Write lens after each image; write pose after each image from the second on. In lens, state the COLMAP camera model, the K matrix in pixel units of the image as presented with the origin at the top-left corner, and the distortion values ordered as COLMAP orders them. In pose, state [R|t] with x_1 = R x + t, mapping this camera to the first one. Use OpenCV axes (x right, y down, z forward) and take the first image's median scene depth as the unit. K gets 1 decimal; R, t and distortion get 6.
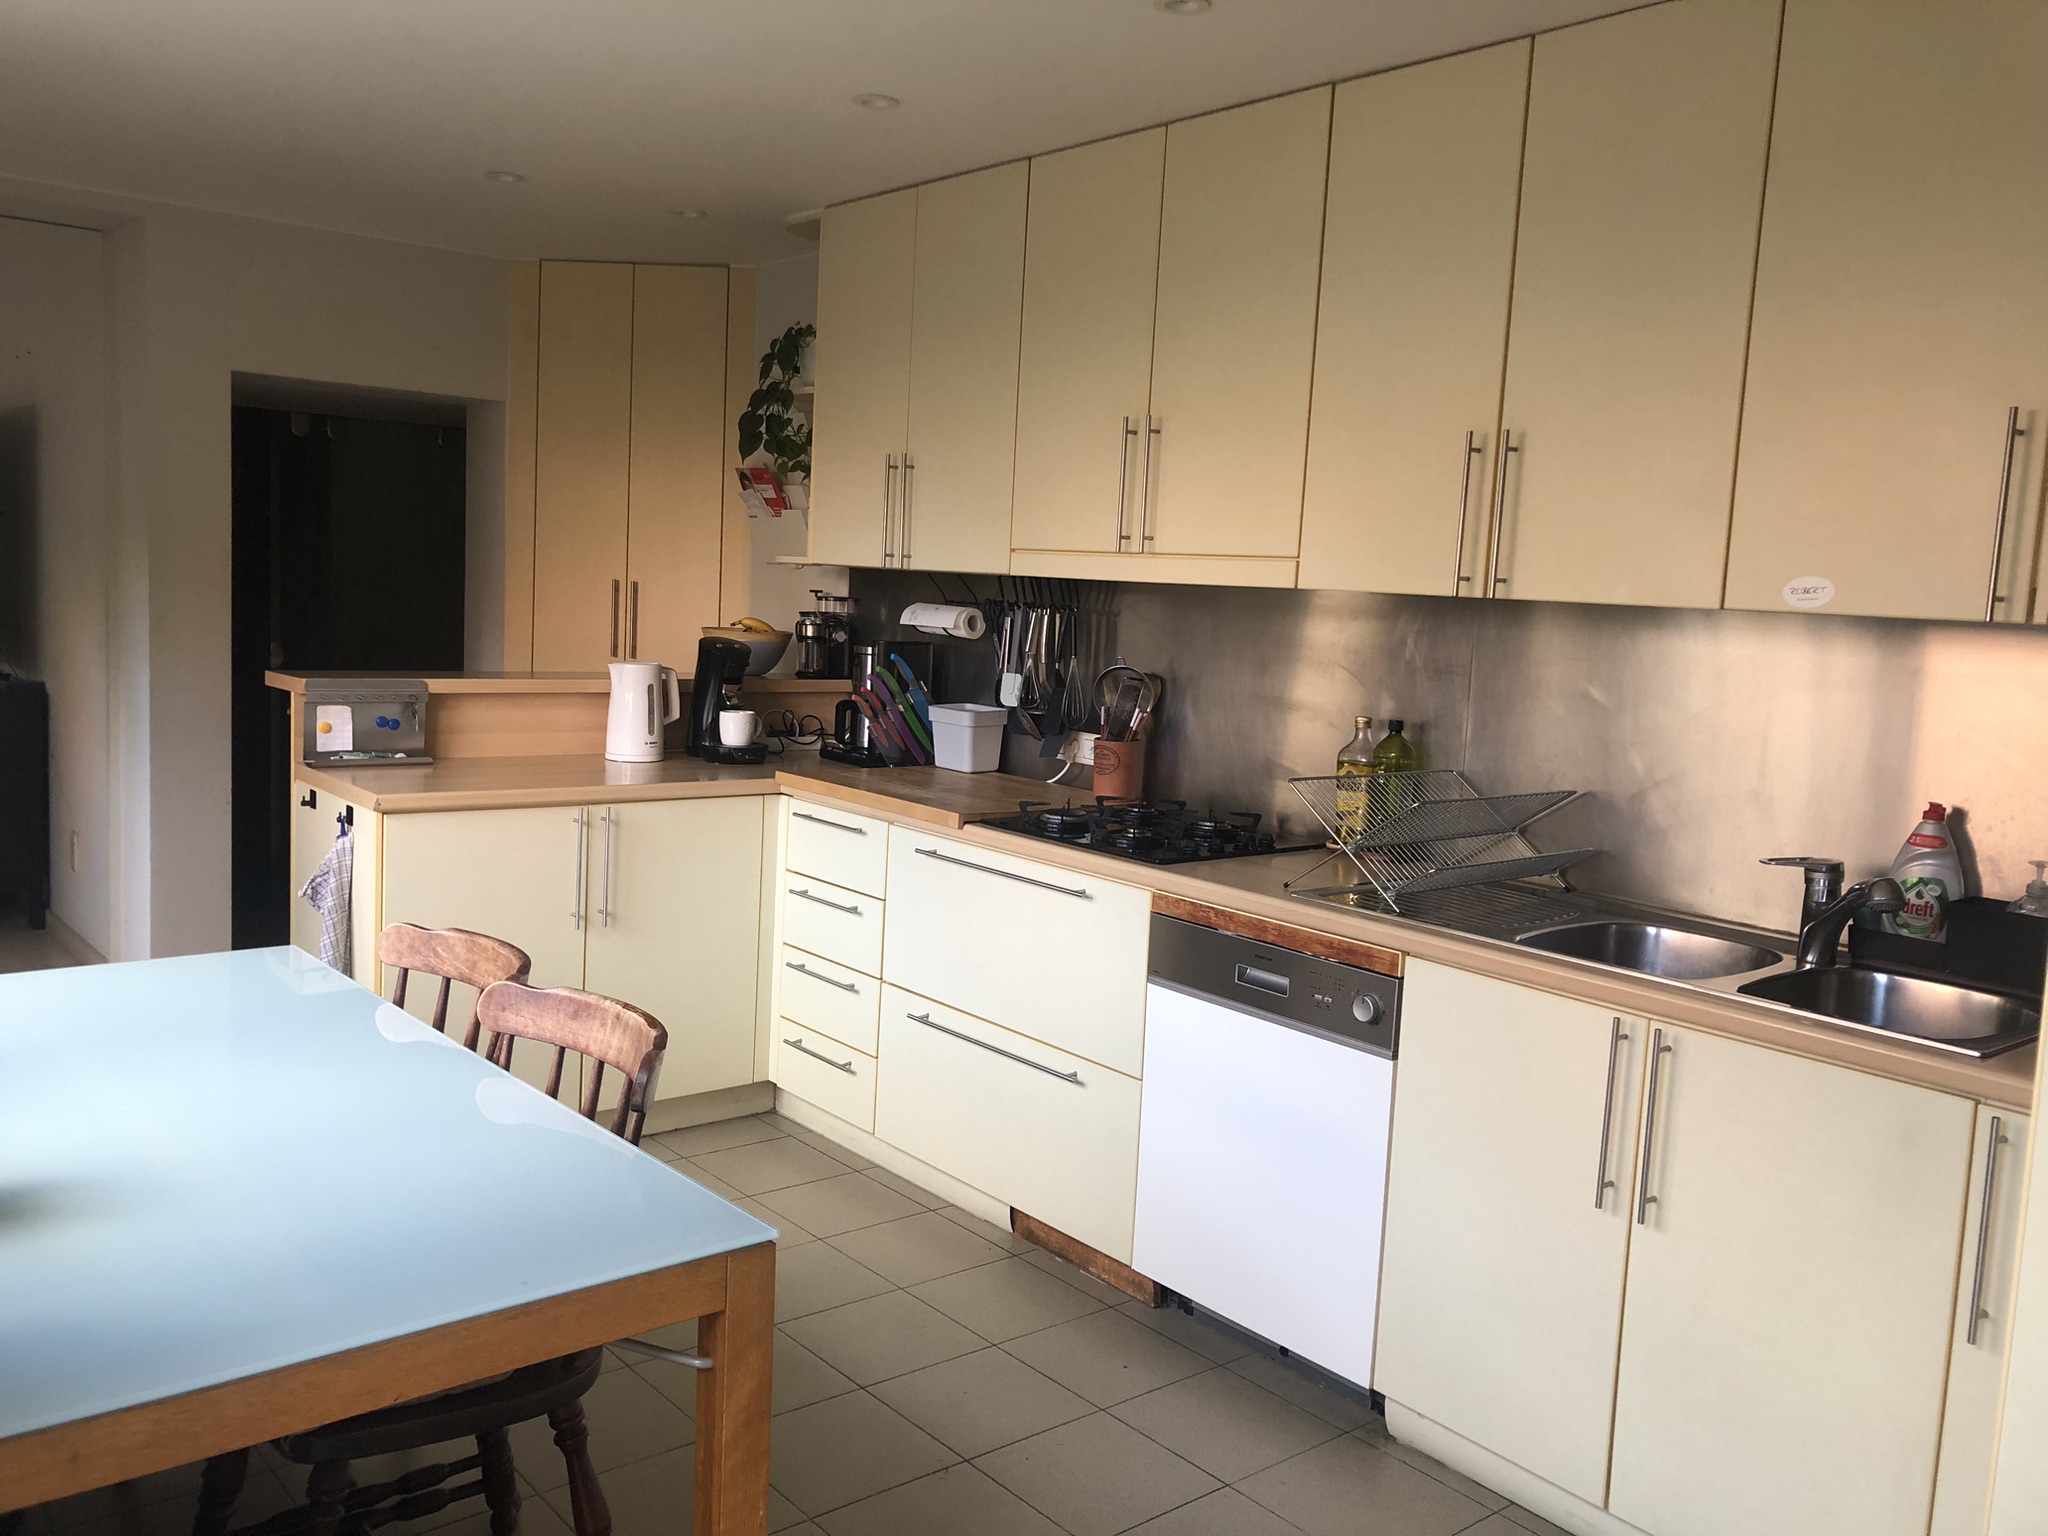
lens RADIAL K [[1675.2, 0, 1024.0], [0, 1675.2, 768.0], [0, 0, 1]] dist [-0.001851, 0.000662]
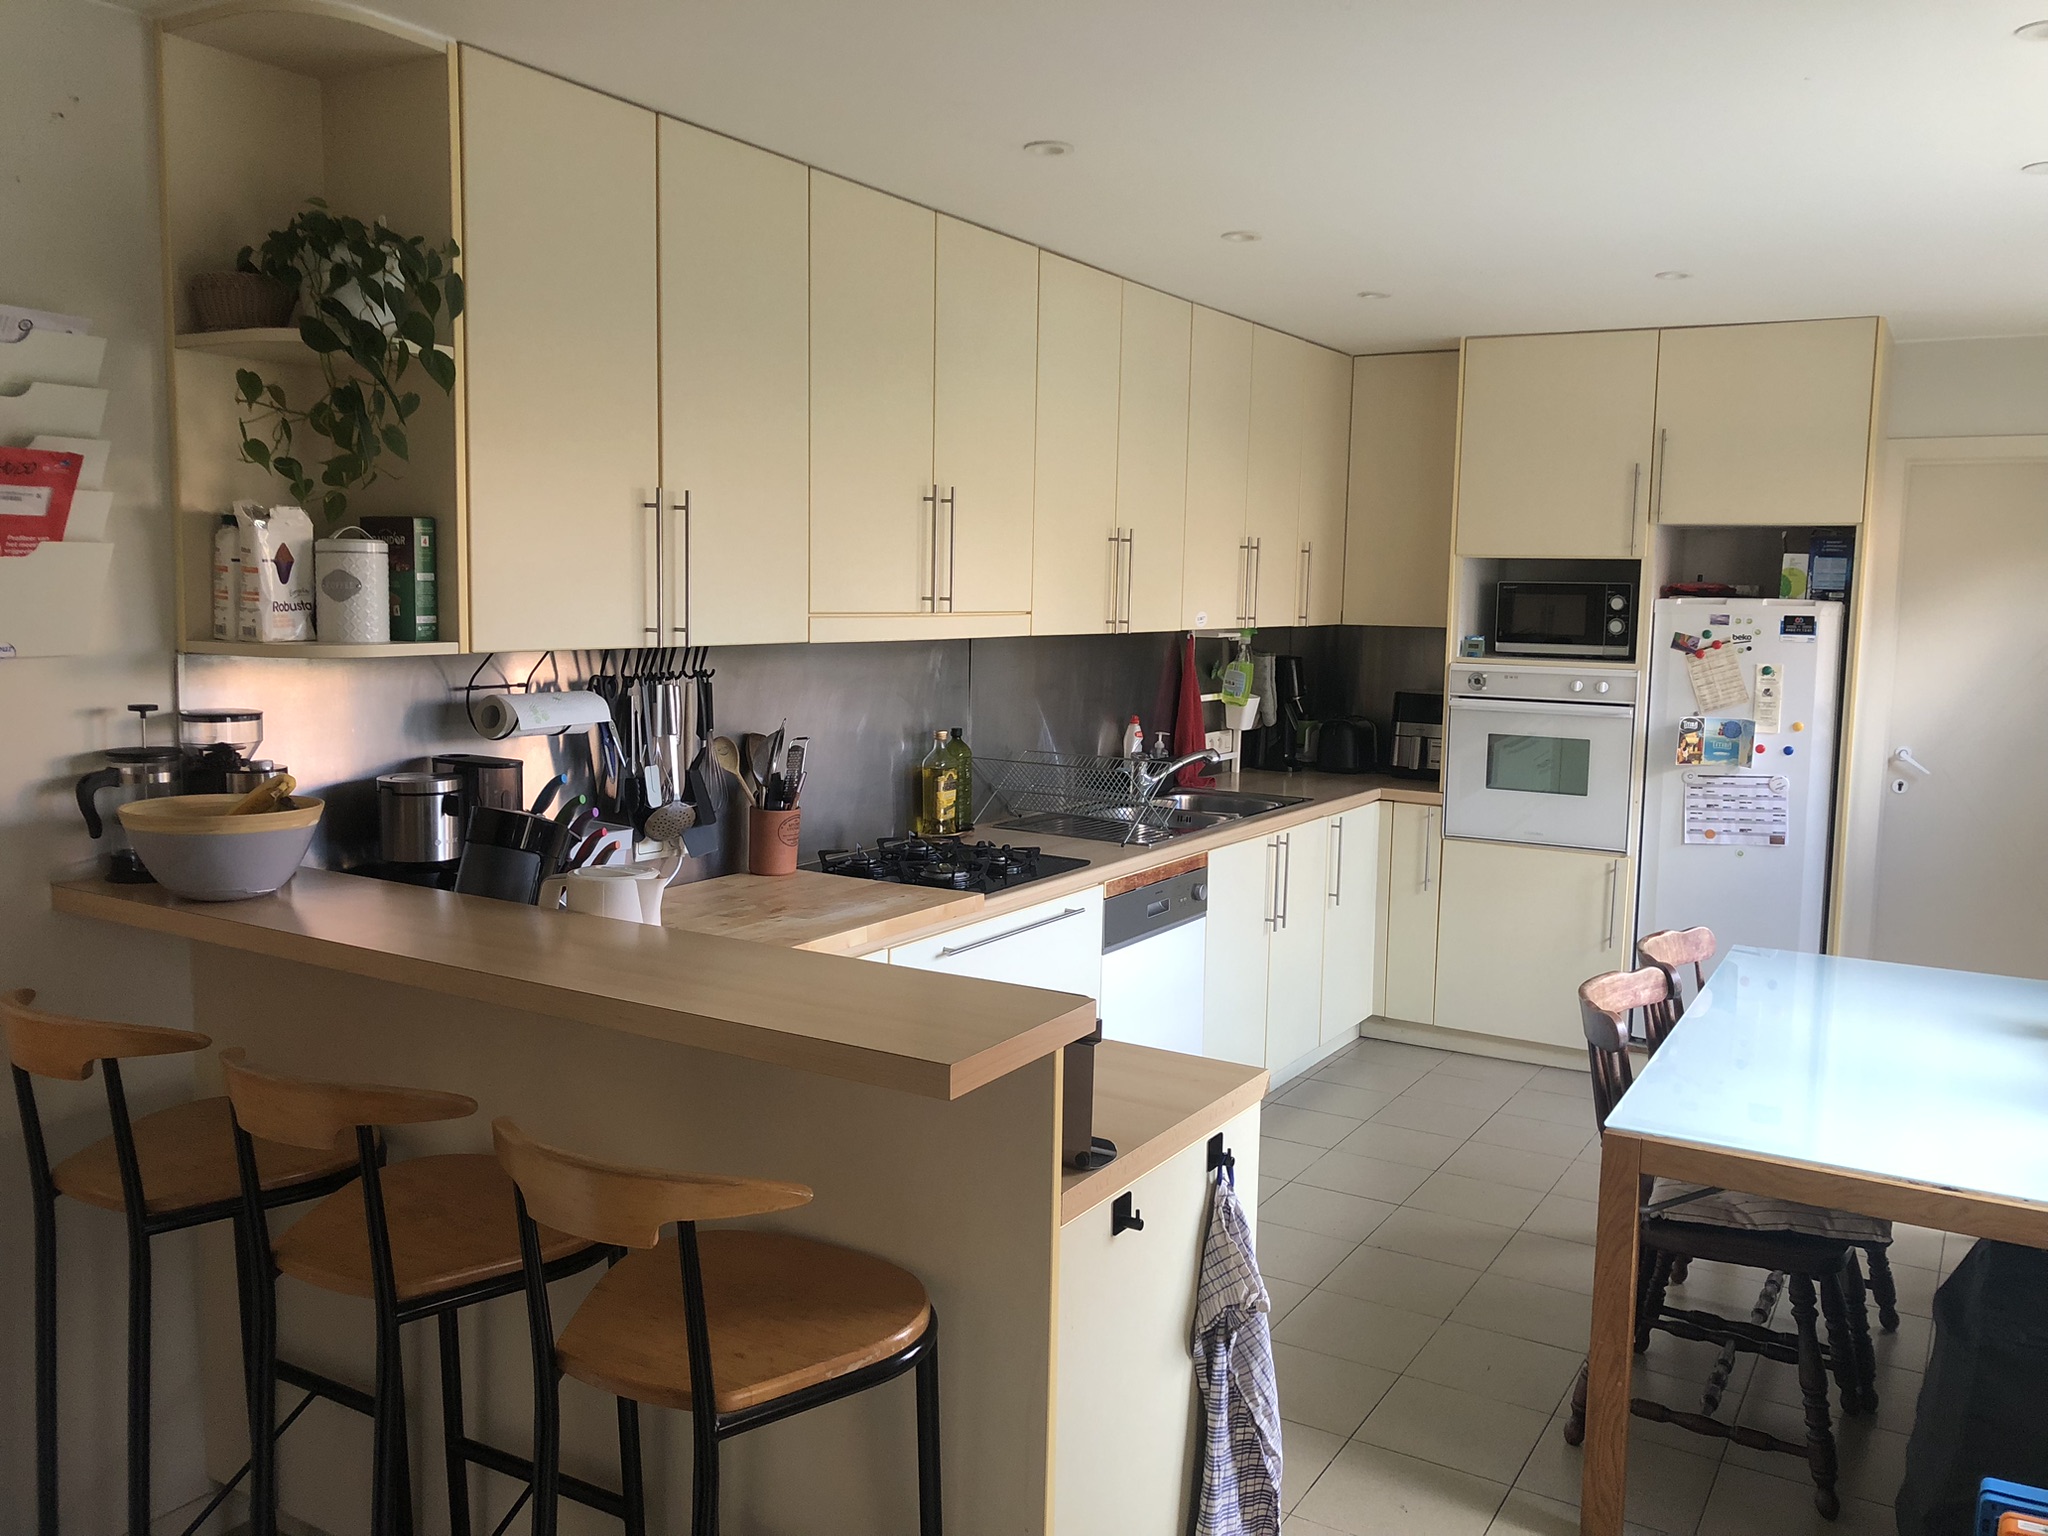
lens RADIAL K [[1675.2, 0, 1024.0], [0, 1675.2, 768.0], [0, 0, 1]] dist [-0.001851, 0.000662]
pose [[-0.332989, -0.164320, 0.928503, -0.934168], [0.069420, 0.977754, 0.197933, -0.234072], [-0.940372, 0.130366, -0.314174, 1.270976]]
